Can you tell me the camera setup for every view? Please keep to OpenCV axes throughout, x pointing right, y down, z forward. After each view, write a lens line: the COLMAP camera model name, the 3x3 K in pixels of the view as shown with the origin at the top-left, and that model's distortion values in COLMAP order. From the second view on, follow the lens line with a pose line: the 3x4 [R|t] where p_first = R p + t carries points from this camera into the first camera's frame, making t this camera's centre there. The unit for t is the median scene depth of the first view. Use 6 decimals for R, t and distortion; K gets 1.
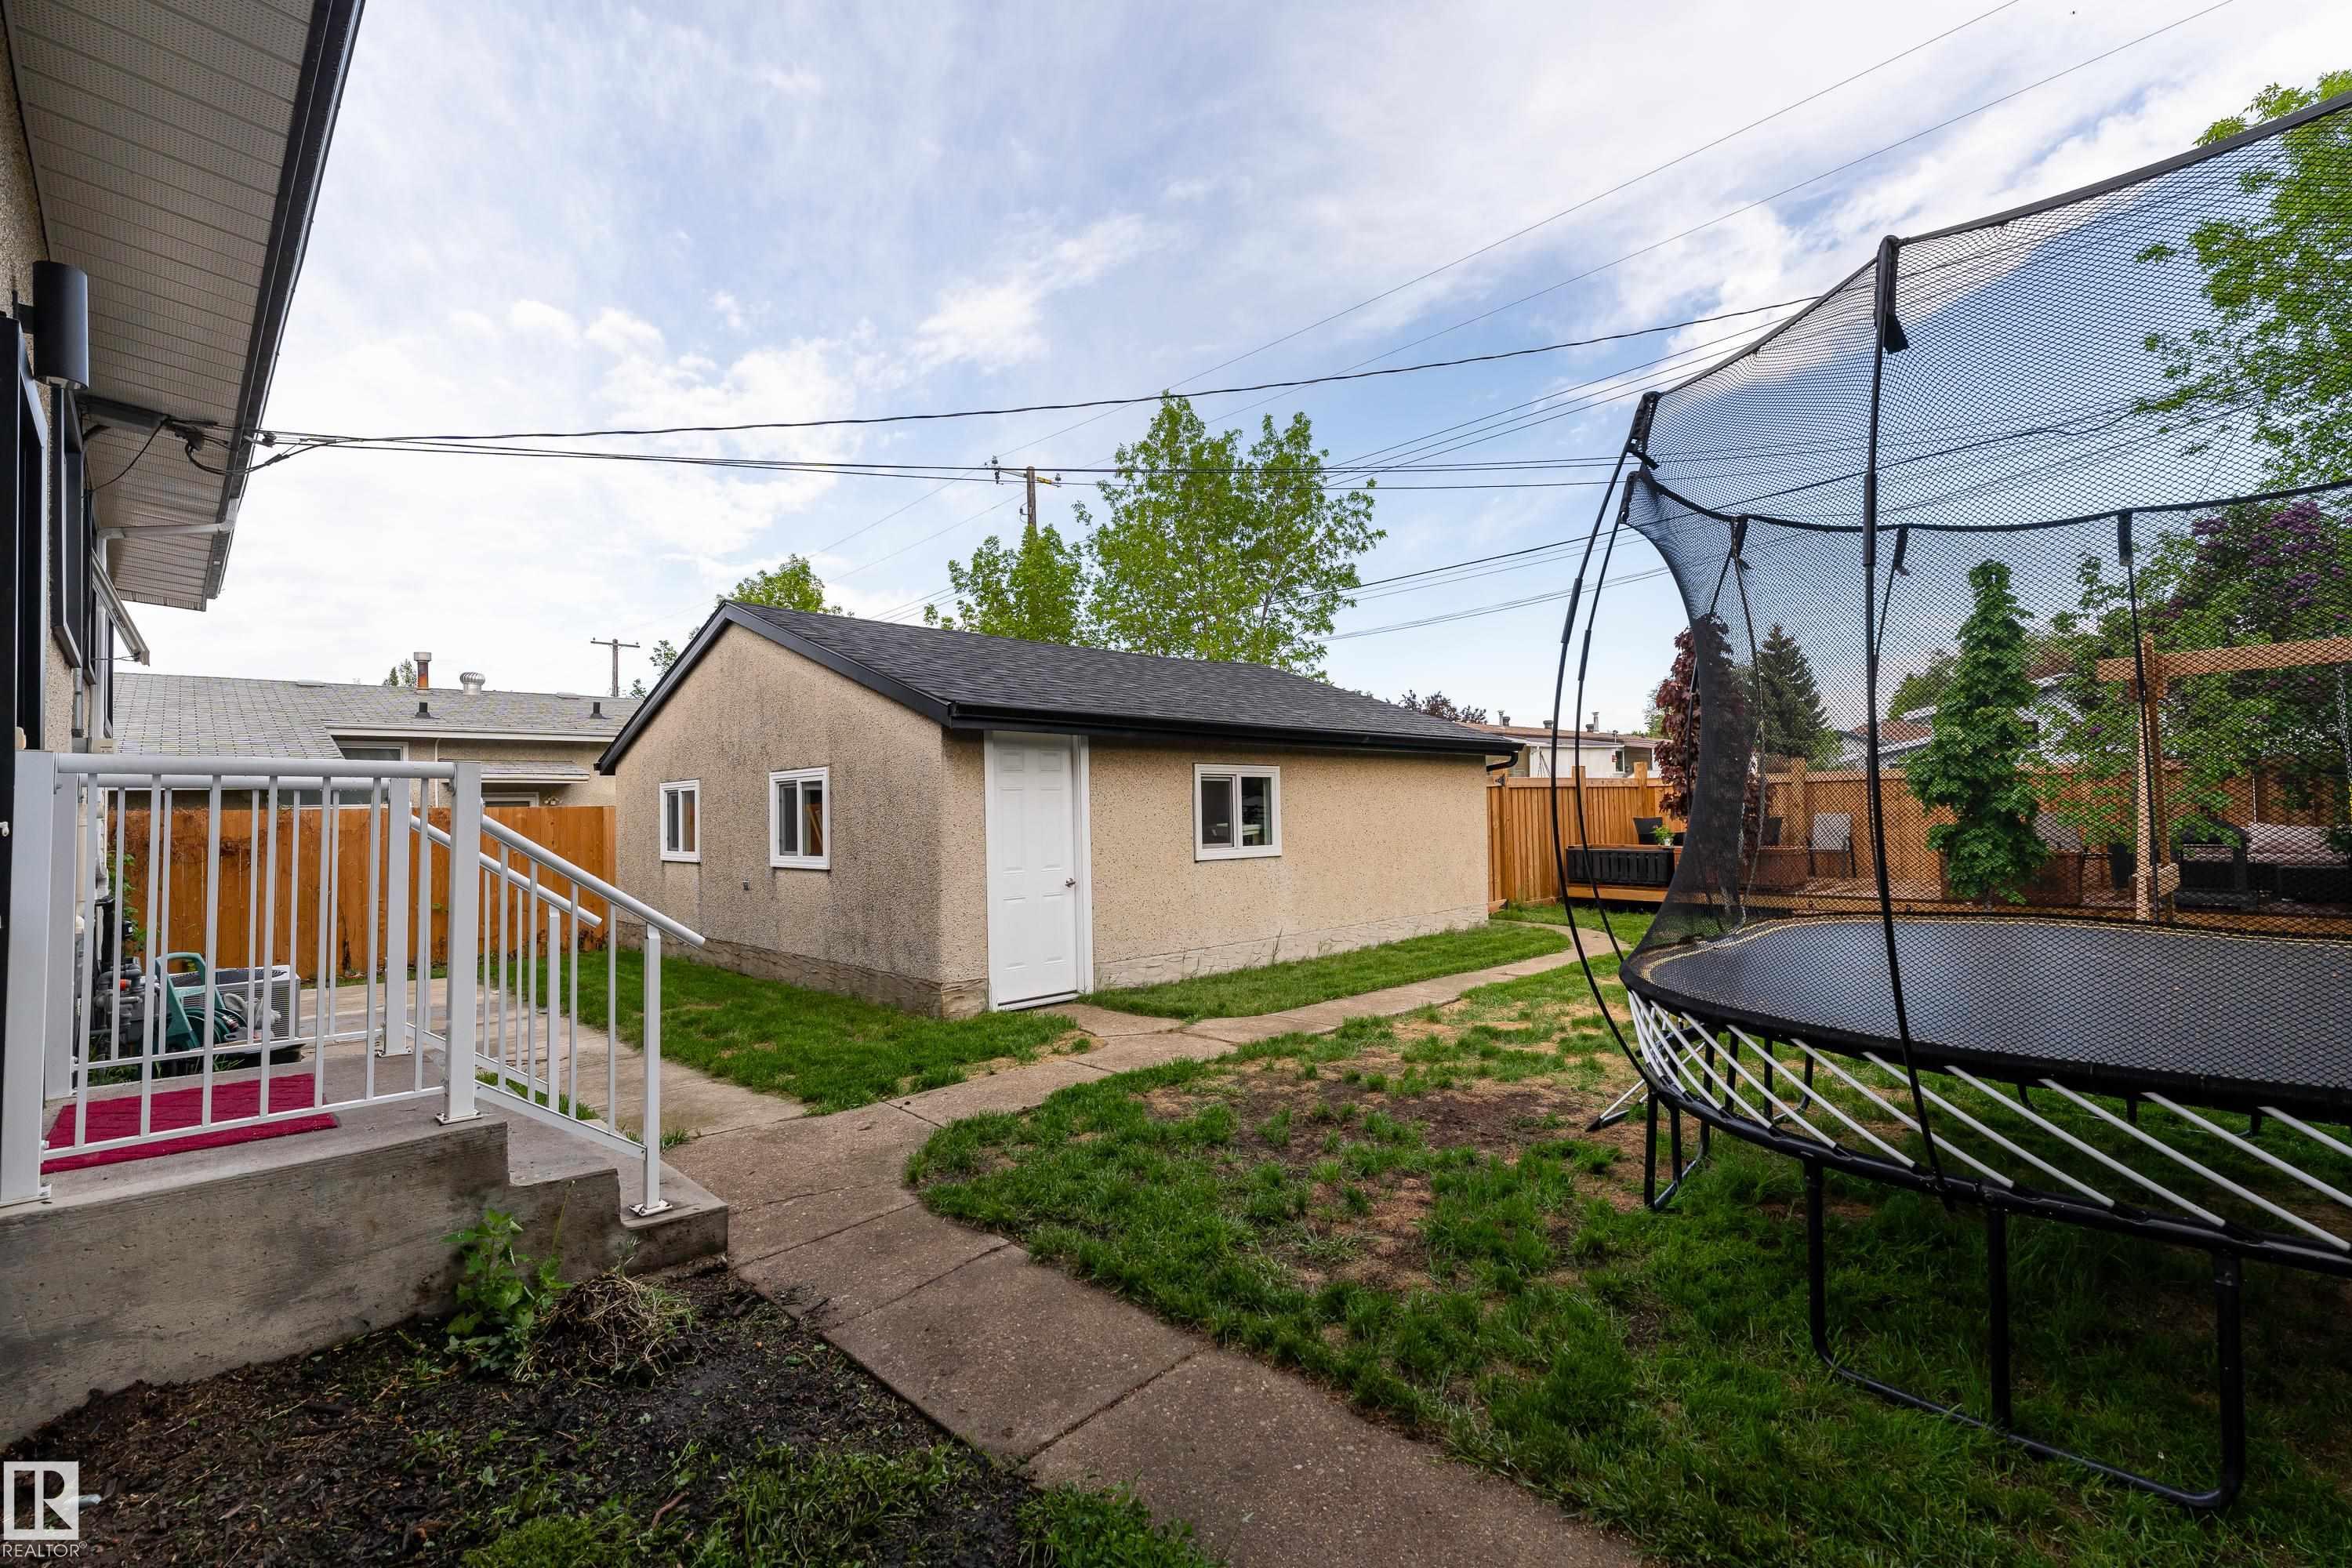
lens RADIAL K [[1056.4, 0, 1176.0], [0, 1056.4, 784.0], [0, 0, 1]] dist [-0.000090, -0.000182]
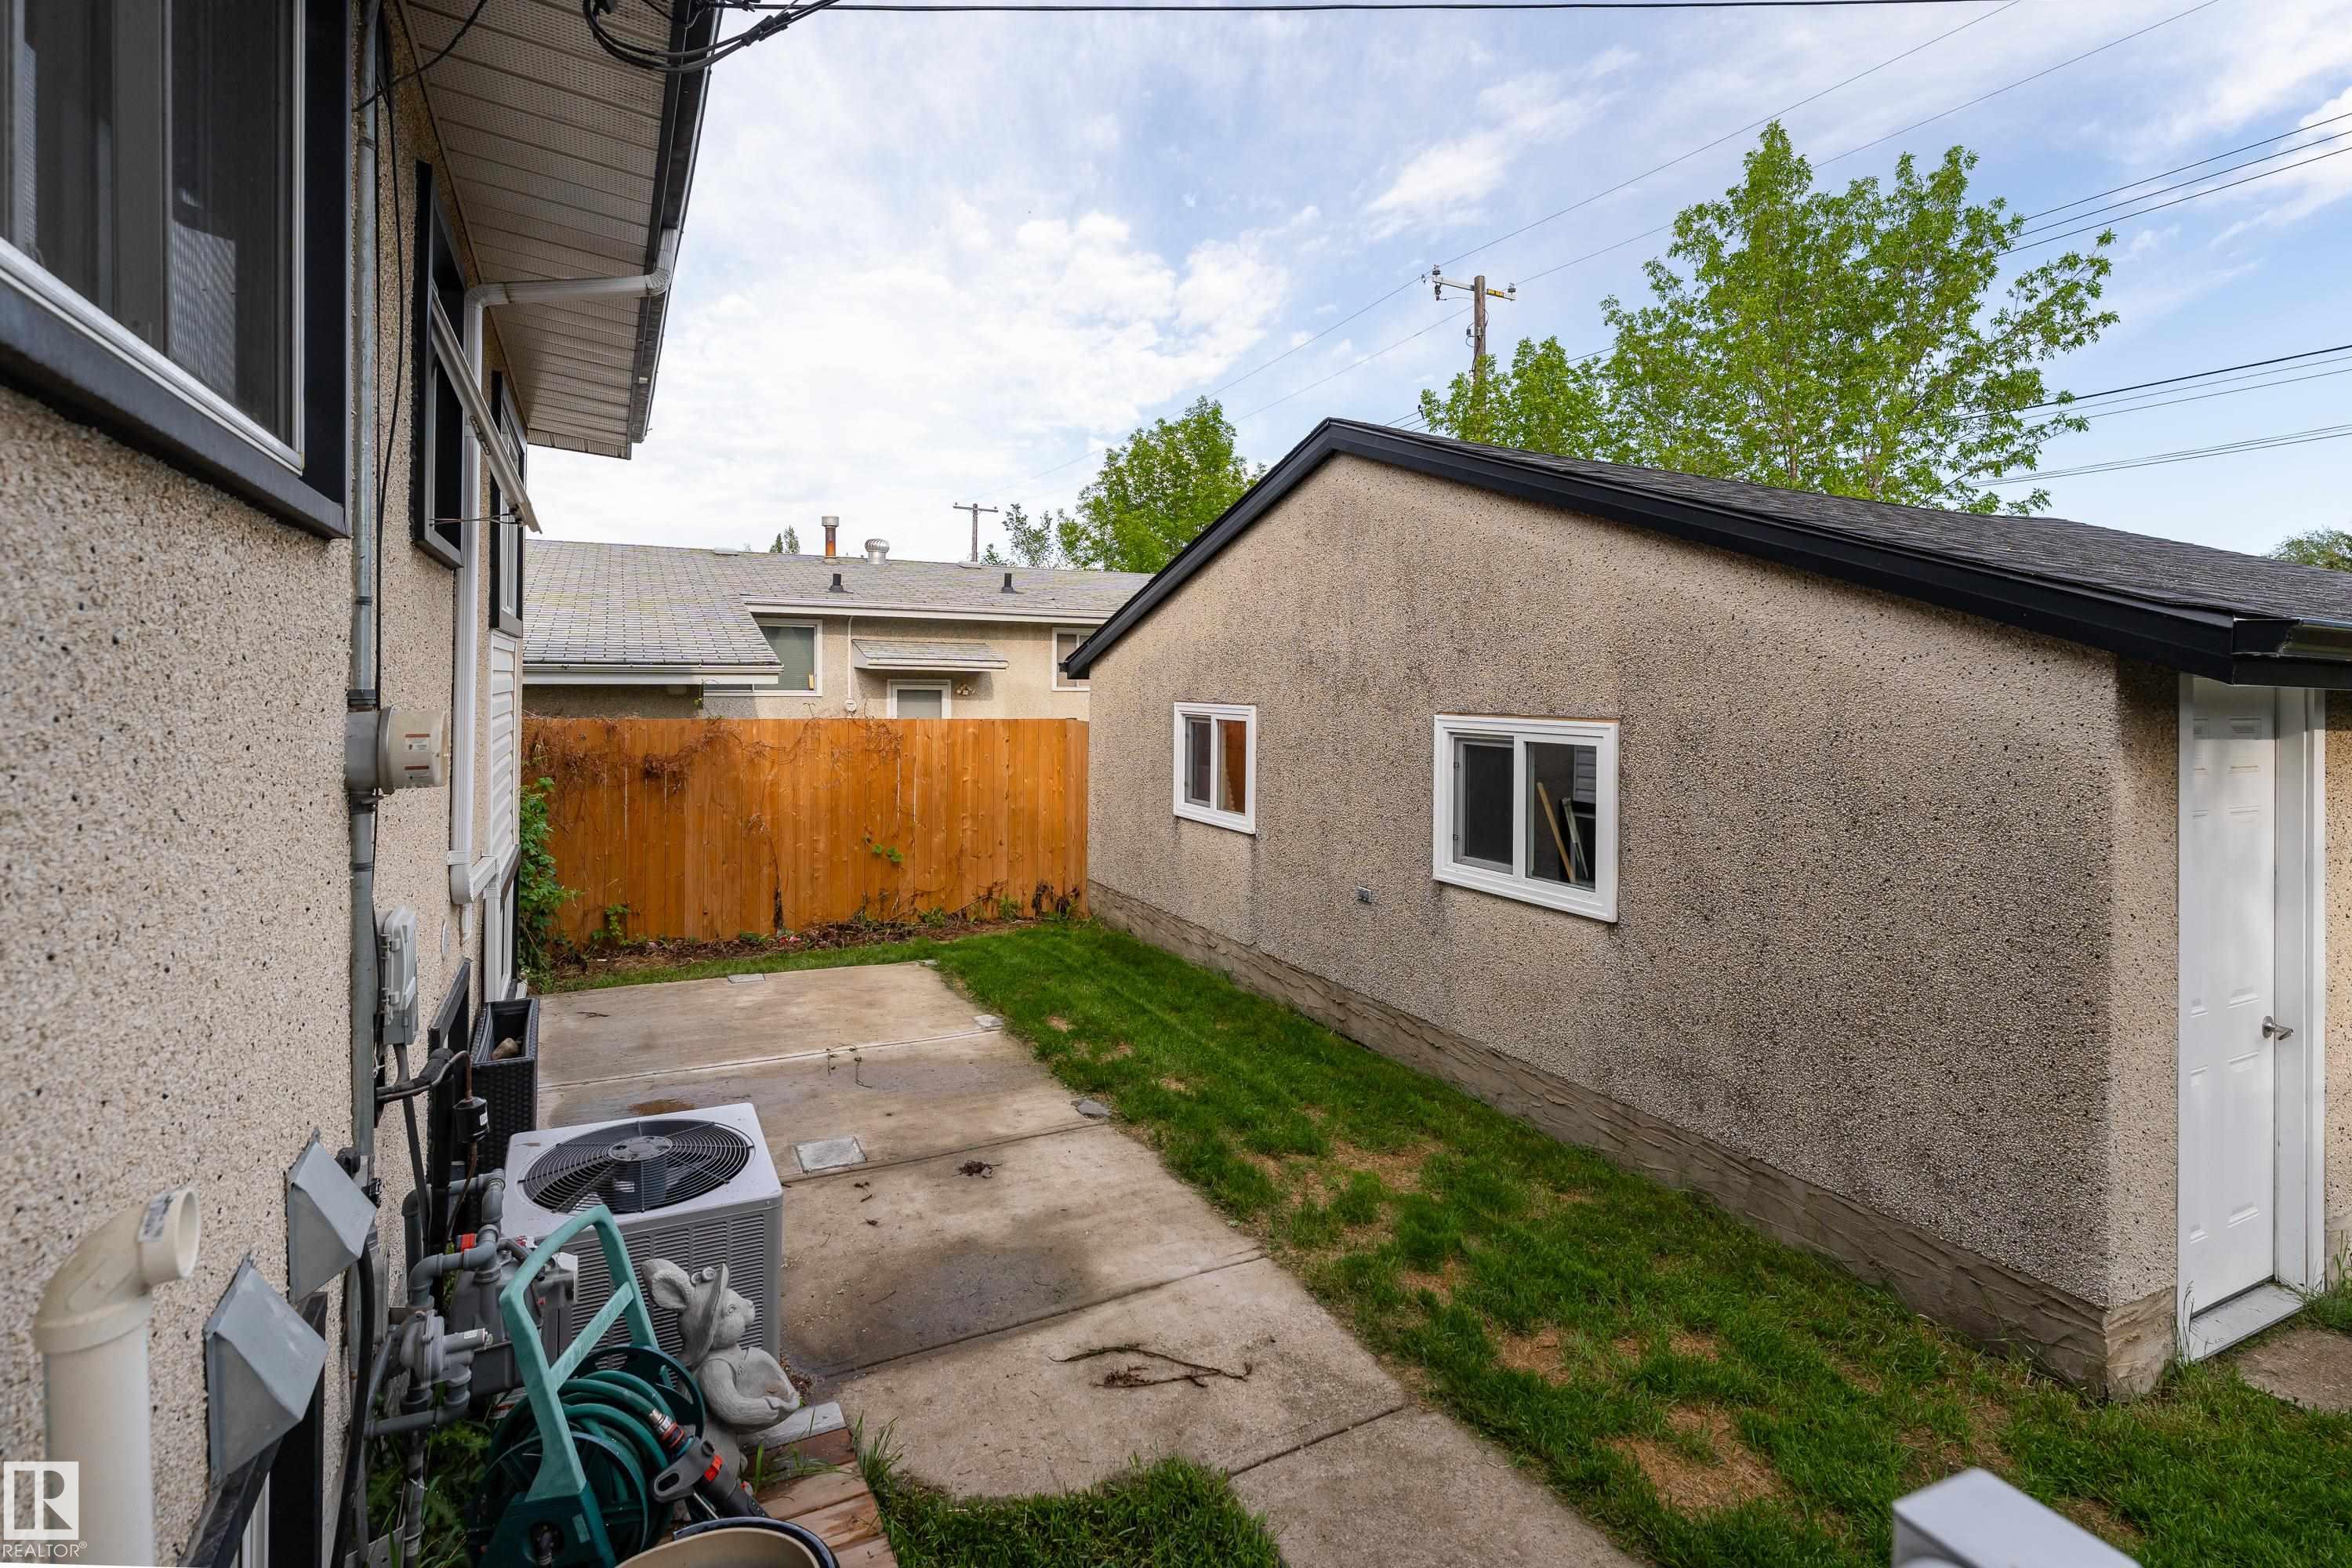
lens RADIAL K [[1121.4, 0, 1170.7], [0, 1121.4, 698.9], [0, 0, 1]] dist [-0.001557, -0.000169]
pose [[0.956033, 0.036596, -0.290967, -0.180754], [-0.025000, 0.998742, 0.043472, -0.022019], [0.292192, -0.034286, 0.955745, 0.198650]]
